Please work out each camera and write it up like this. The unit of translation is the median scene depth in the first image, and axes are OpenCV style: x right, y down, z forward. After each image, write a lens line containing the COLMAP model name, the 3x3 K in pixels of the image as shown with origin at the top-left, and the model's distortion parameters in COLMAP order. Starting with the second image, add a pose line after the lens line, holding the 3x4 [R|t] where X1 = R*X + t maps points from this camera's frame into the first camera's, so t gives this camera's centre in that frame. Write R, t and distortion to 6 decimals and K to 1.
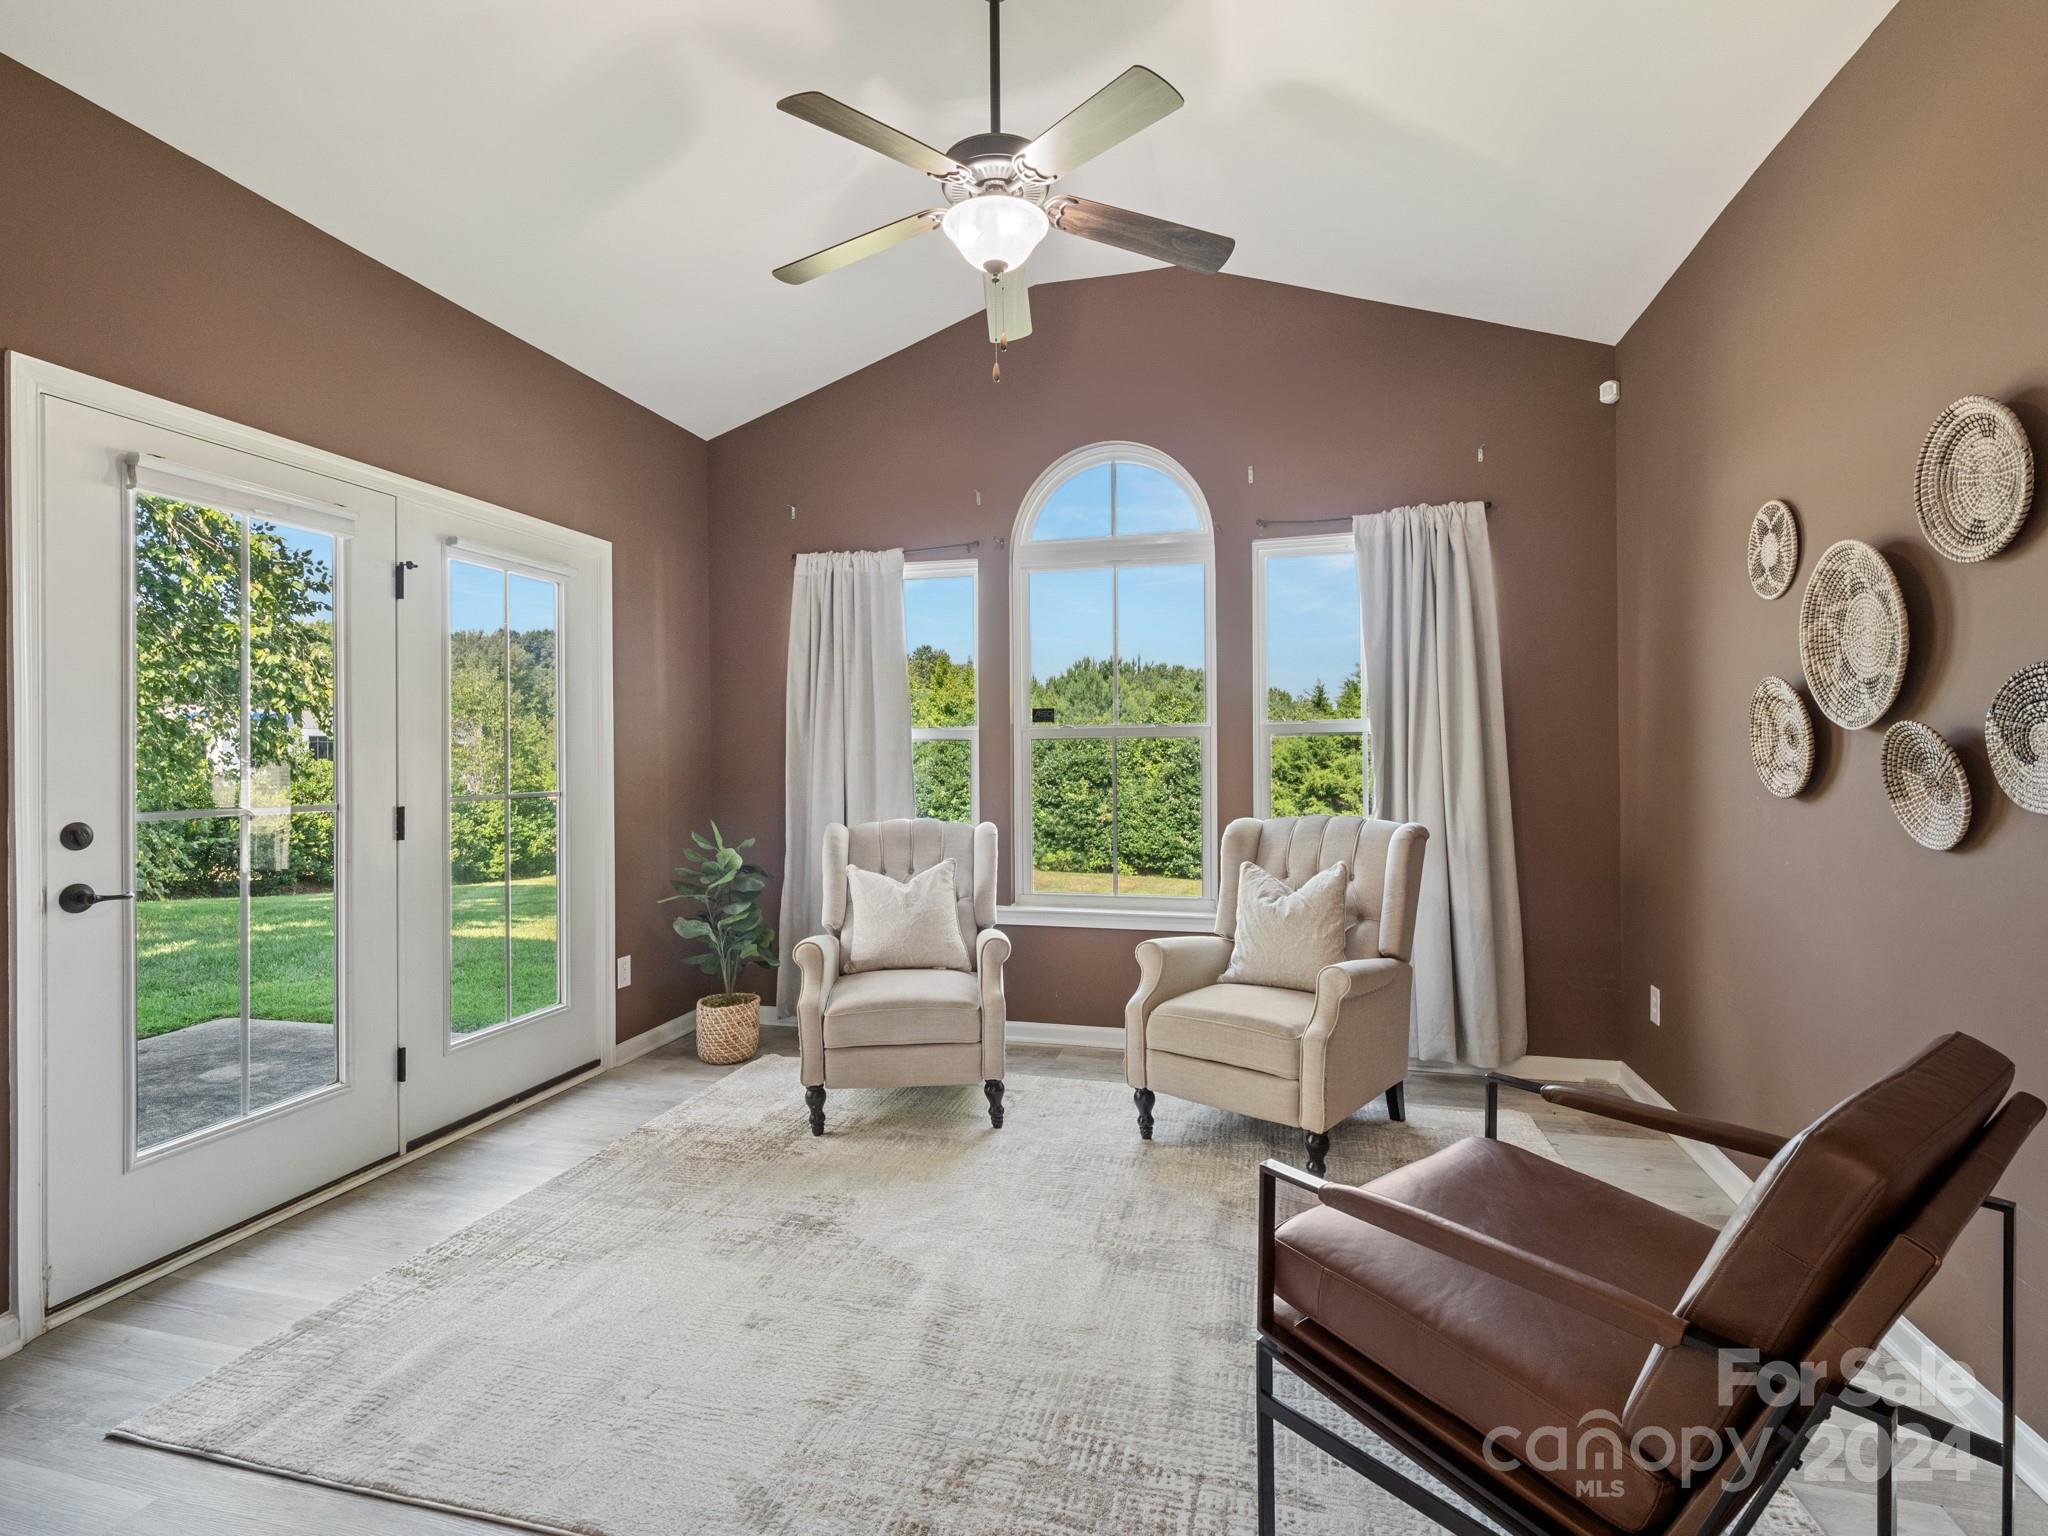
lens RADIAL K [[962.8, 0, 1024.0], [0, 962.8, 768.0], [0, 0, 1]] dist [0.001597, -0.000092]
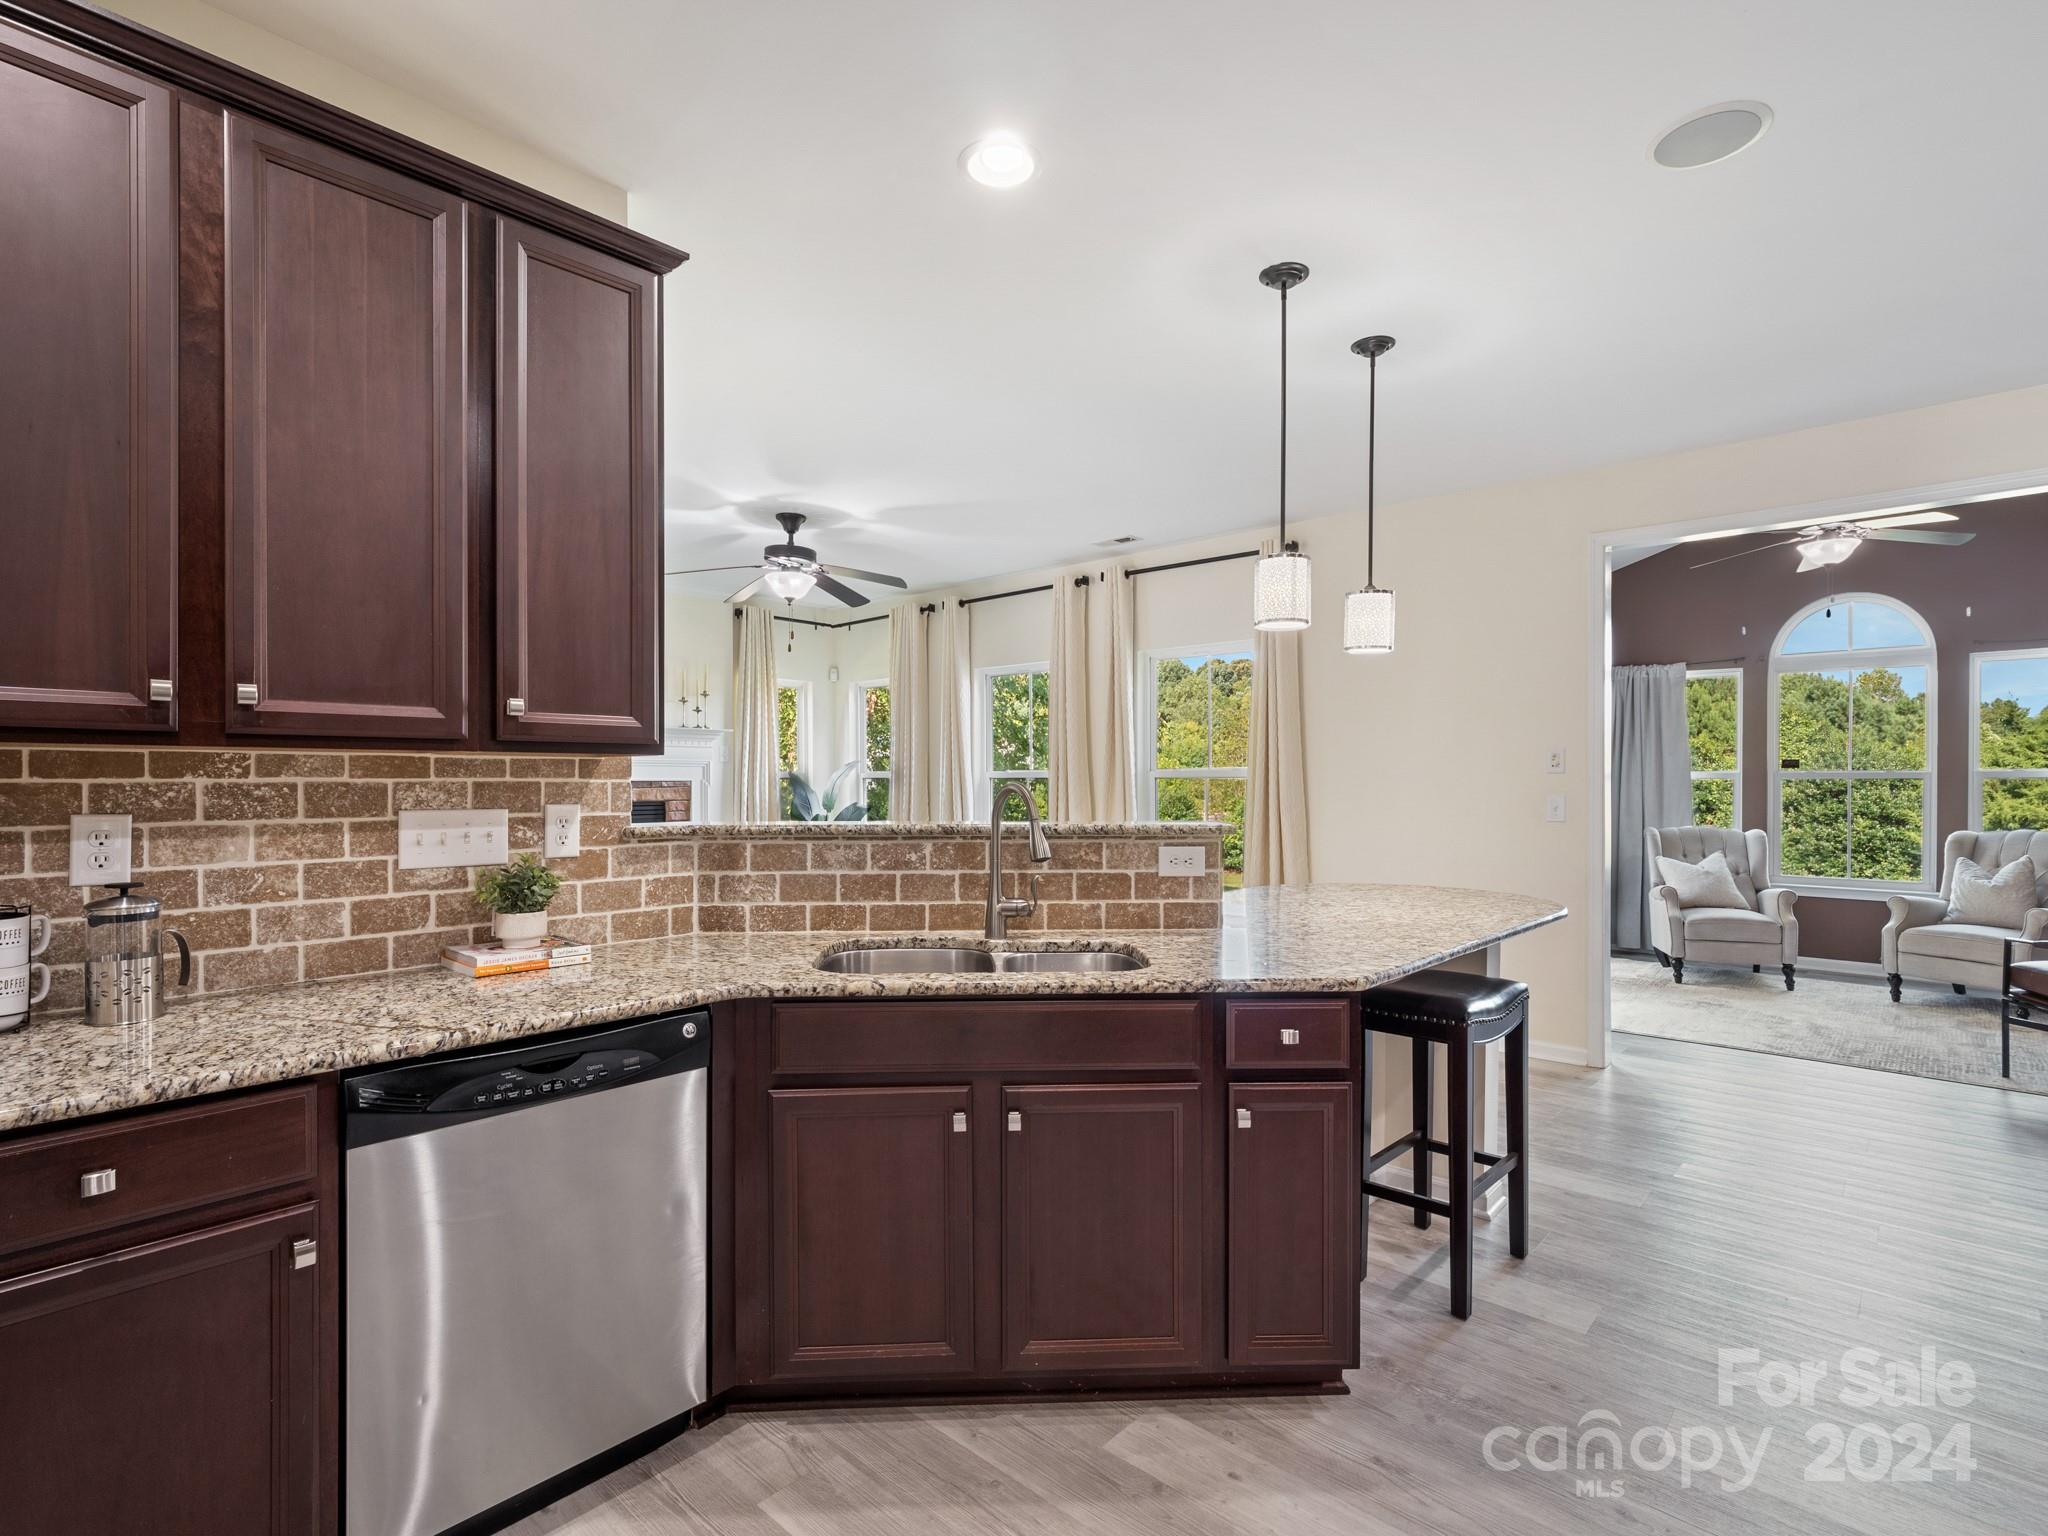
lens RADIAL K [[984.8, 0, 1025.0], [0, 984.8, 791.4], [0, 0, 1]] dist [-0.003267, -0.000585]
pose [[0.883629, 0.016212, -0.467906, -0.342582], [-0.013458, 0.999867, 0.009228, -0.008045], [0.467993, -0.001857, 0.883730, -1.041054]]
